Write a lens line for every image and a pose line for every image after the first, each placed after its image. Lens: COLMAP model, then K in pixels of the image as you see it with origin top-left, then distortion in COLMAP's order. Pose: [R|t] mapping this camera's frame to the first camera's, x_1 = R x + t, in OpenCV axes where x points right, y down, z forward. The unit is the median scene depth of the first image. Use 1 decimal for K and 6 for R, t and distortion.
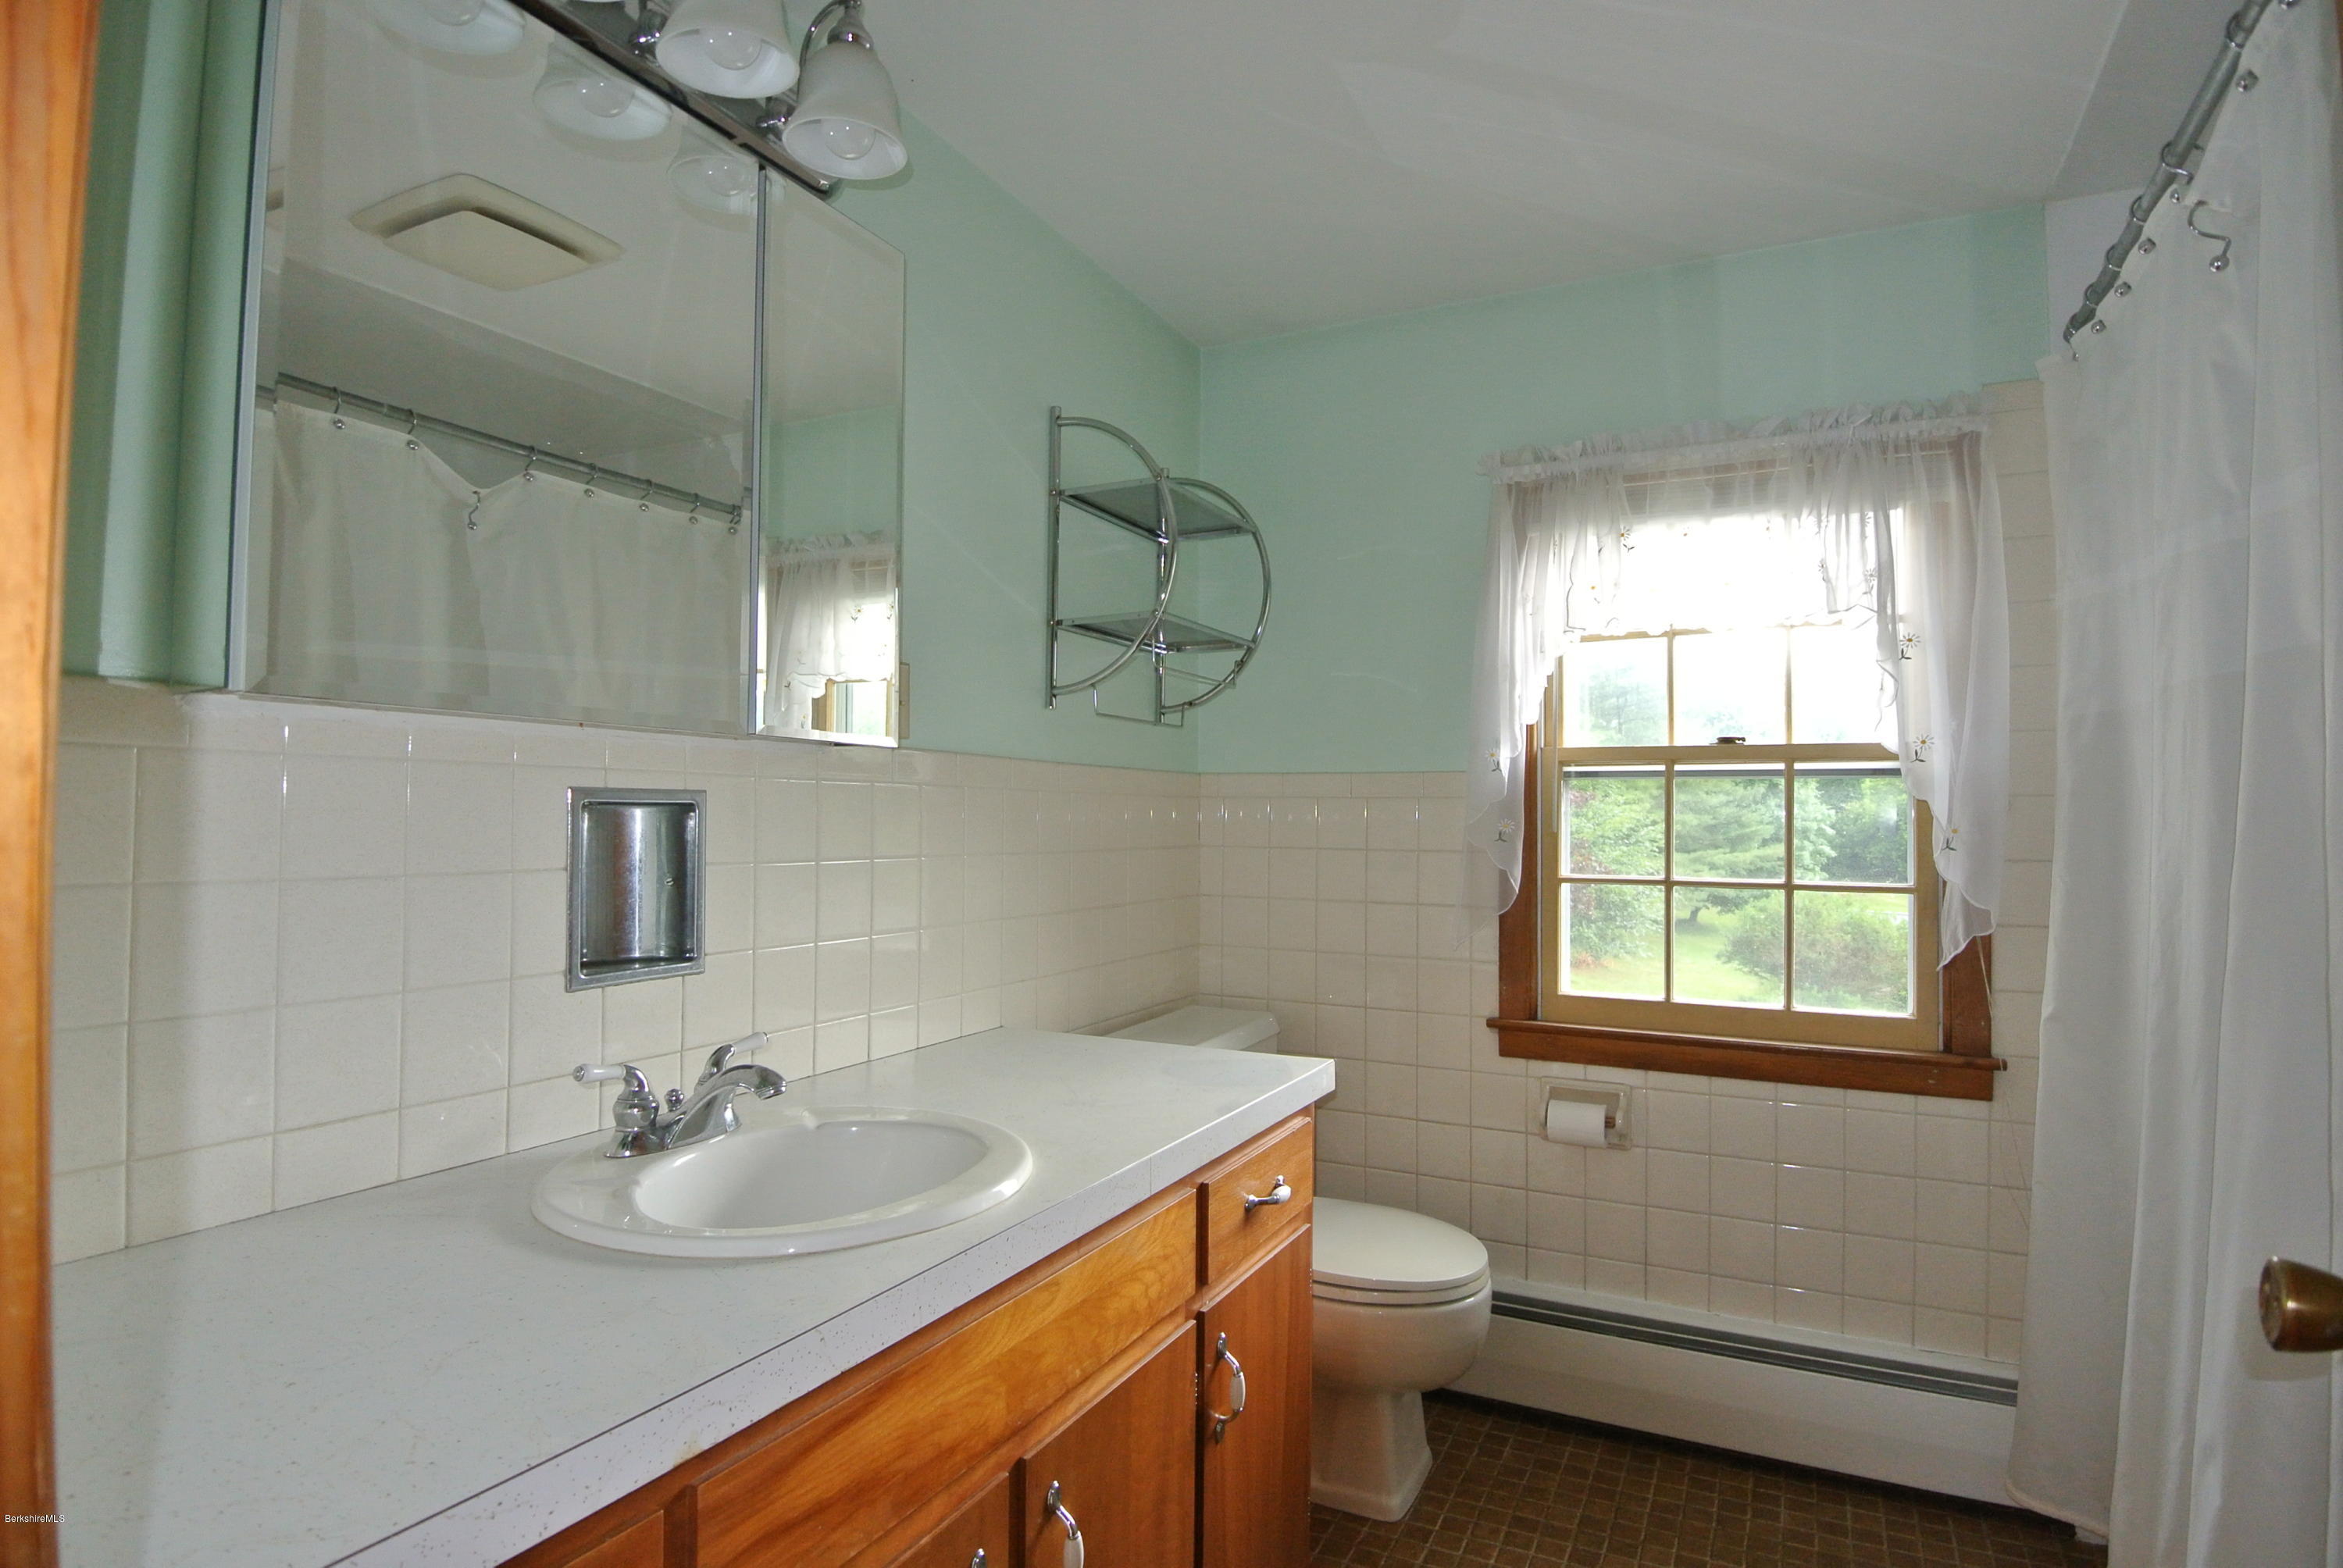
lens RADIAL K [[1227.3, 0, 1179.9], [0, 1227.3, 793.0], [0, 0, 1]] dist [0.002430, -0.028600]
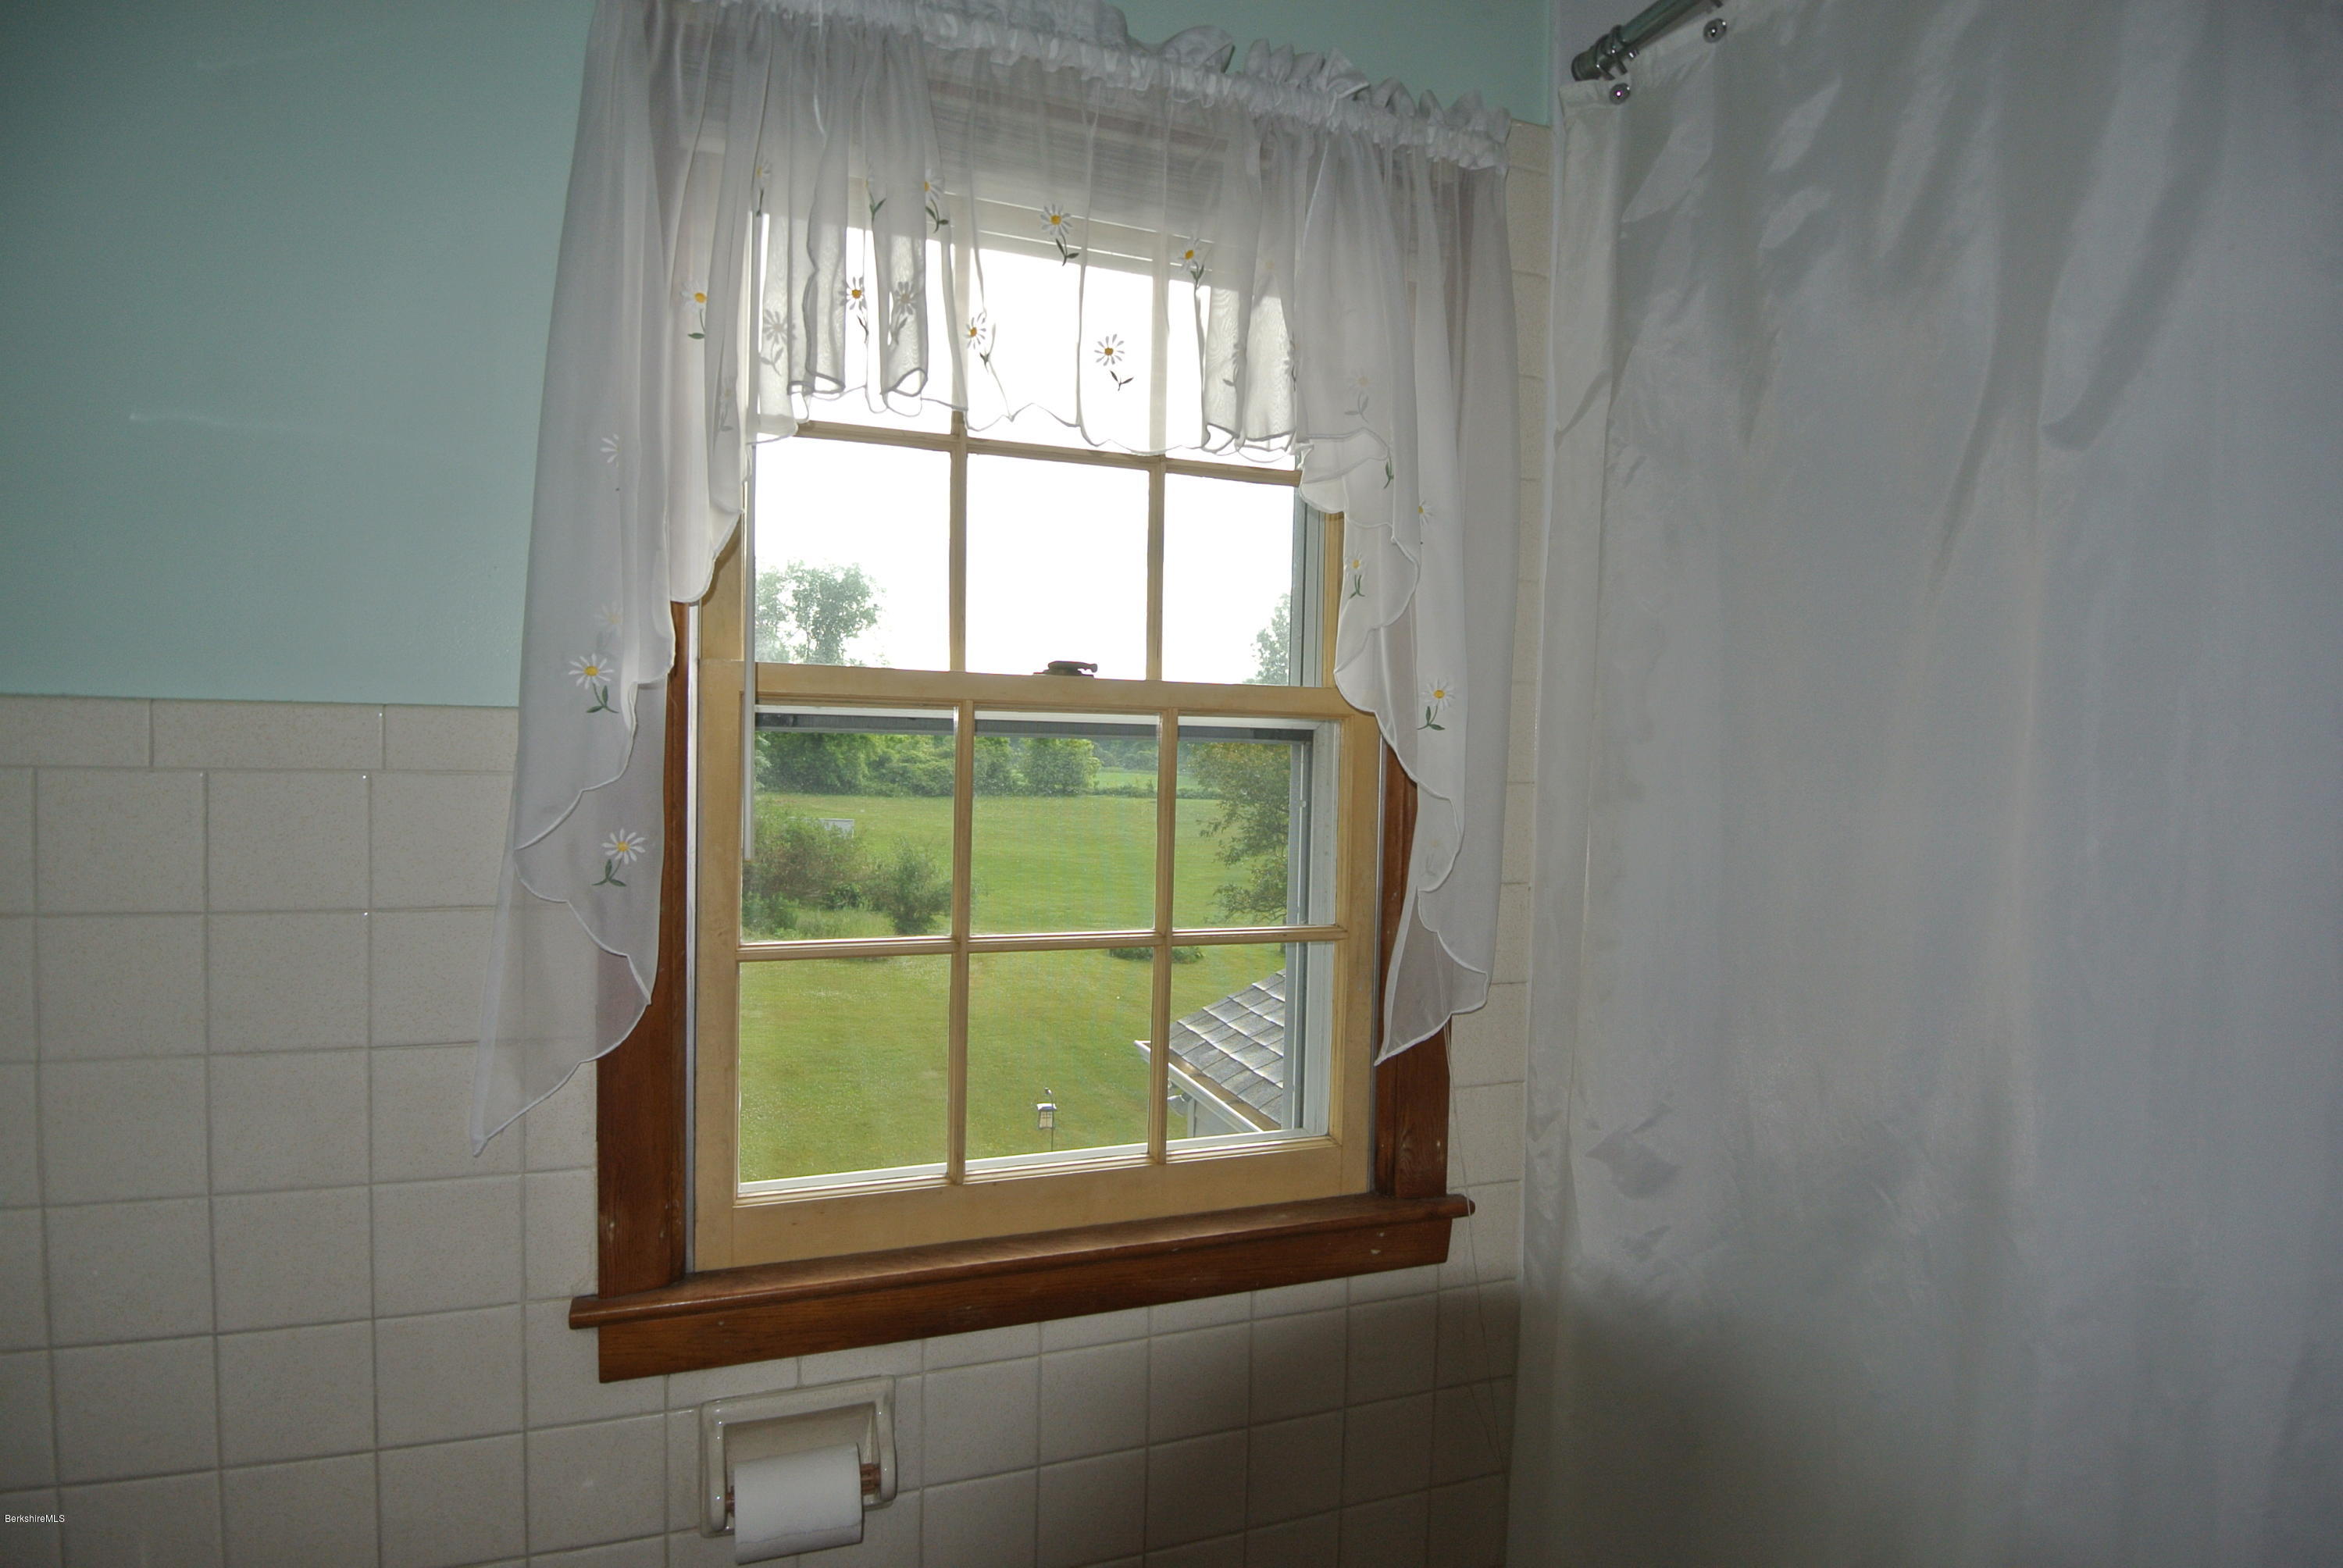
lens RADIAL K [[1227.3, 0, 1179.9], [0, 1227.3, 793.0], [0, 0, 1]] dist [0.002430, -0.028600]
pose [[0.681834, -0.019483, 0.731248, 0.093467], [-0.035803, 0.997558, 0.059961, -0.022320], [-0.730630, -0.067064, 0.679472, 0.591718]]
